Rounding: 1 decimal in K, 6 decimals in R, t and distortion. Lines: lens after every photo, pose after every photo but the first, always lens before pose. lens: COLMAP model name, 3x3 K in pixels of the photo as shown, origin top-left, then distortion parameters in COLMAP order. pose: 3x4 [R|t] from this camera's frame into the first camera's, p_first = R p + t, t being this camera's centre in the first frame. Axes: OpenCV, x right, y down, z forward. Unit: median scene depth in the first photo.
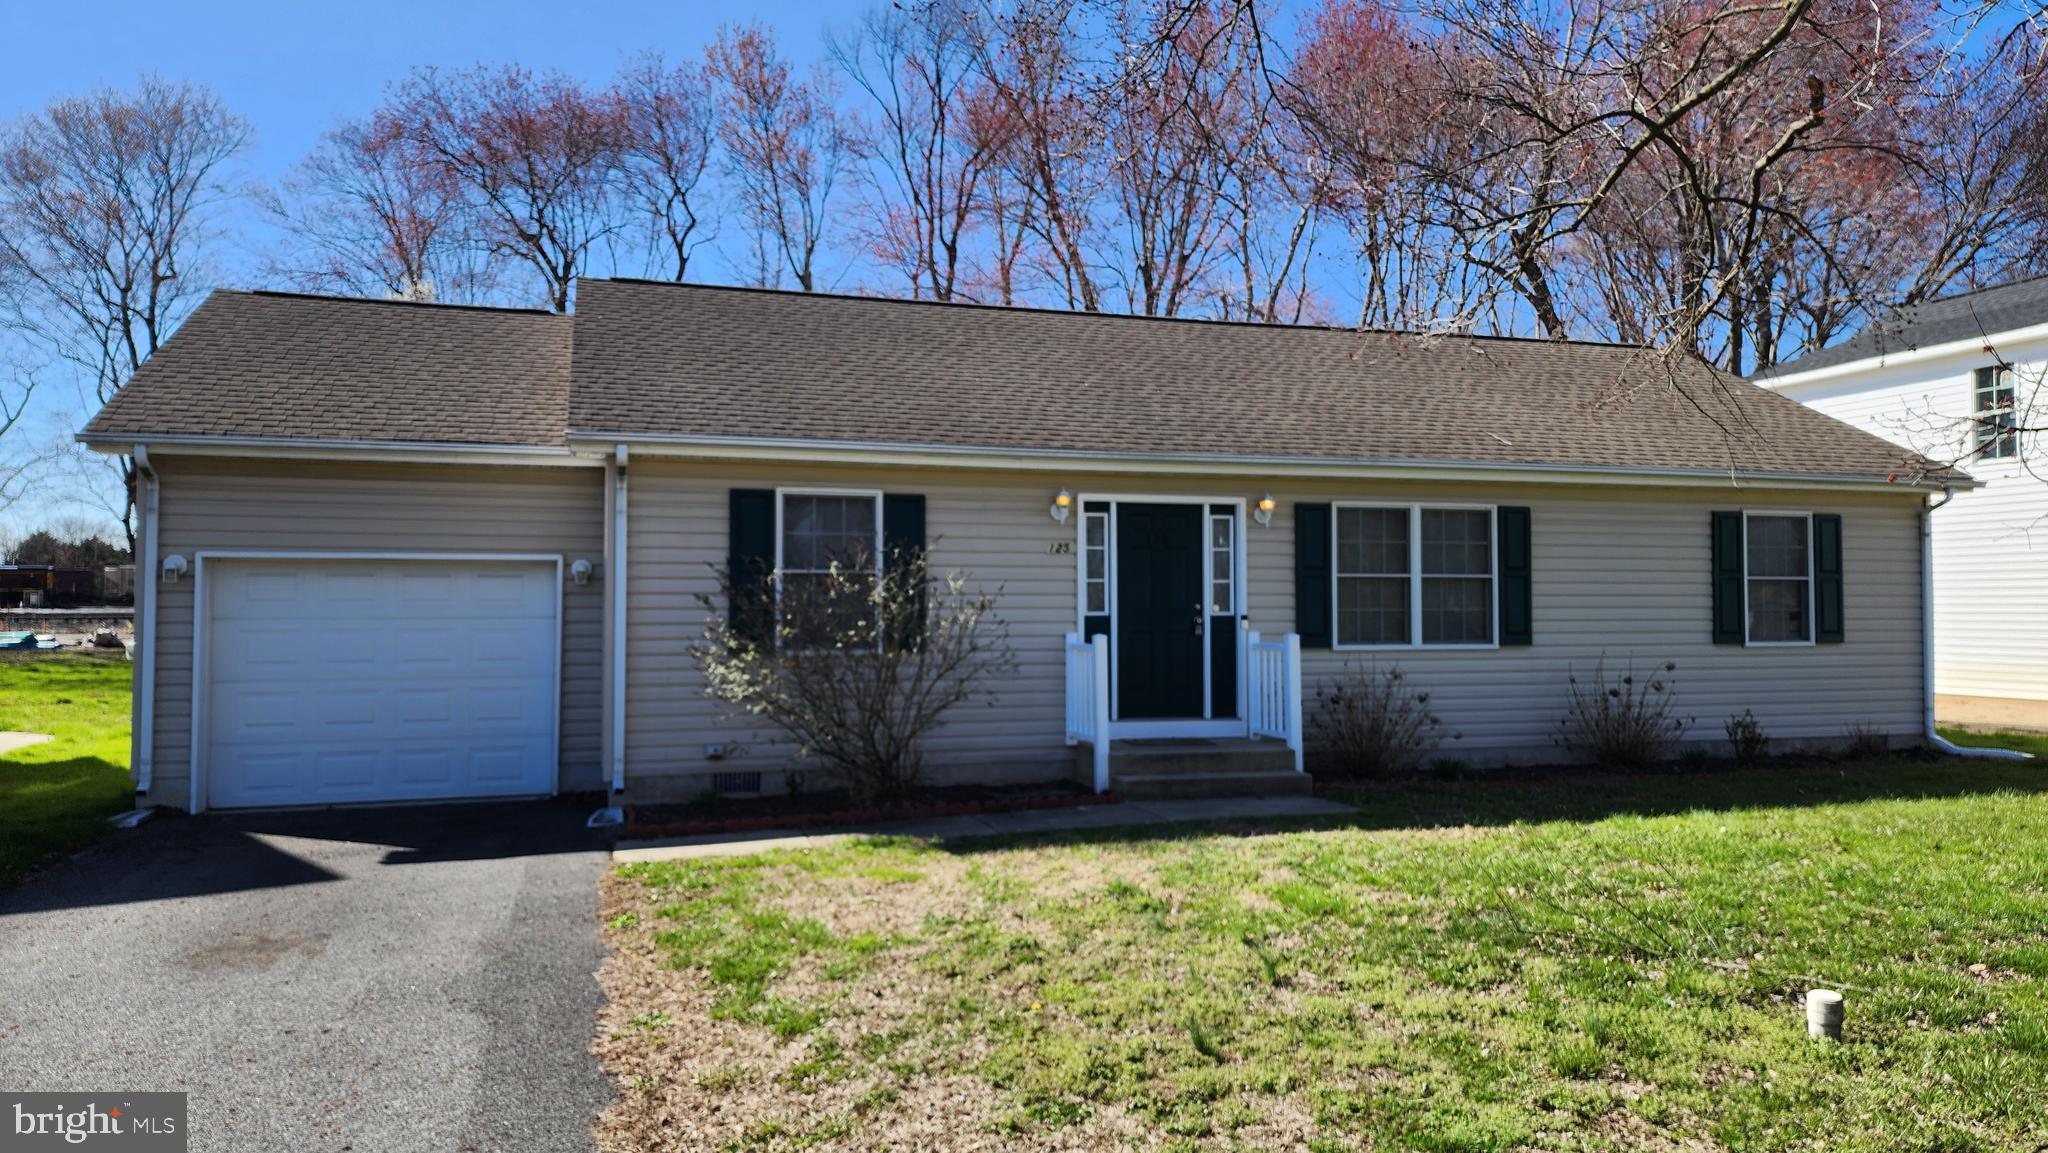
lens RADIAL K [[1374.8, 0, 1013.2], [0, 1374.8, 570.4], [0, 0, 1]] dist [0.100070, -0.098014]
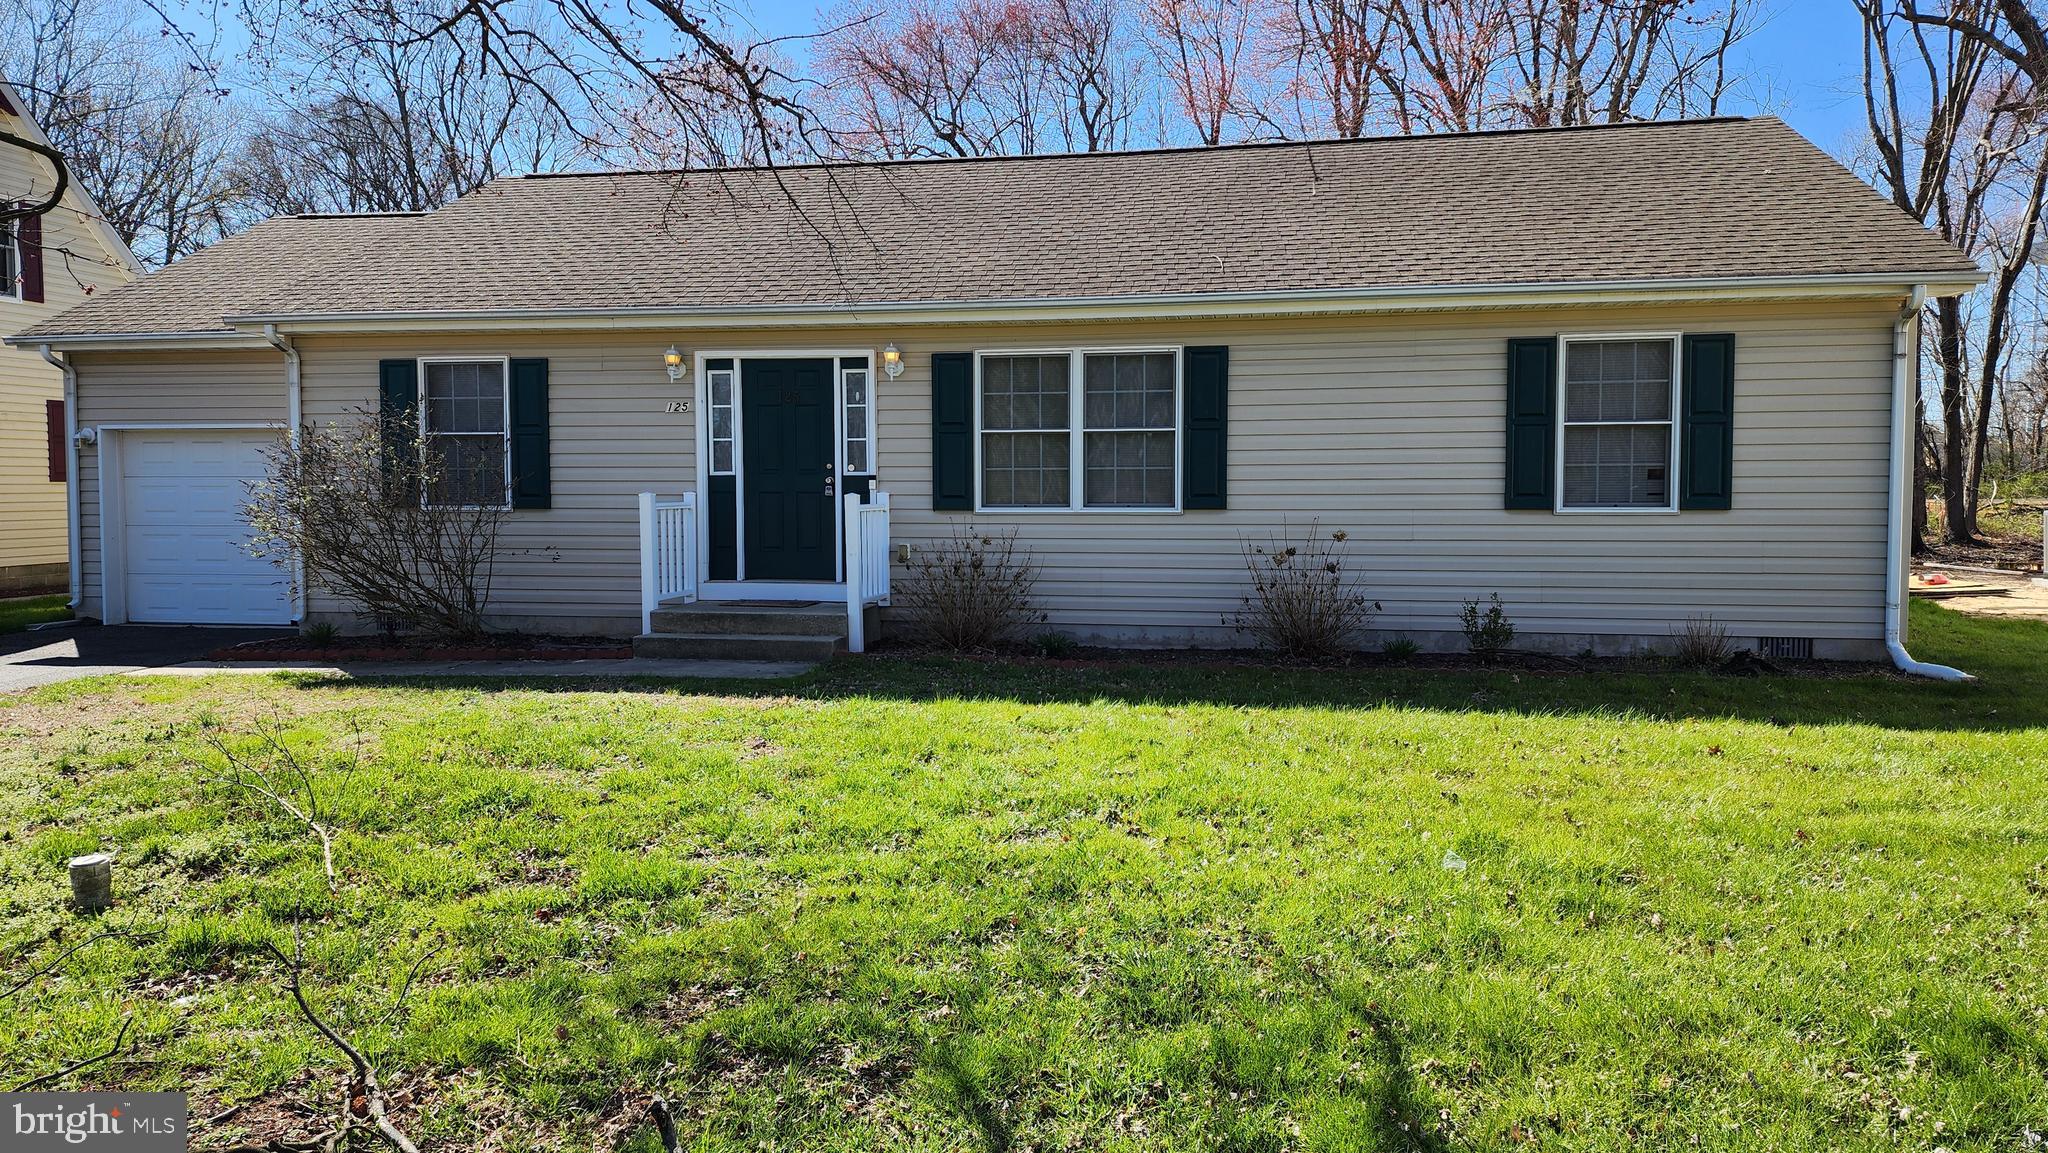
lens RADIAL K [[1374.8, 0, 1013.2], [0, 1374.8, 570.4], [0, 0, 1]] dist [0.100070, -0.098014]
pose [[0.893273, 0.030442, -0.448482, 0.664017], [0.016121, 0.994893, 0.099641, 0.004746], [0.449225, -0.096237, 0.888220, 0.195079]]
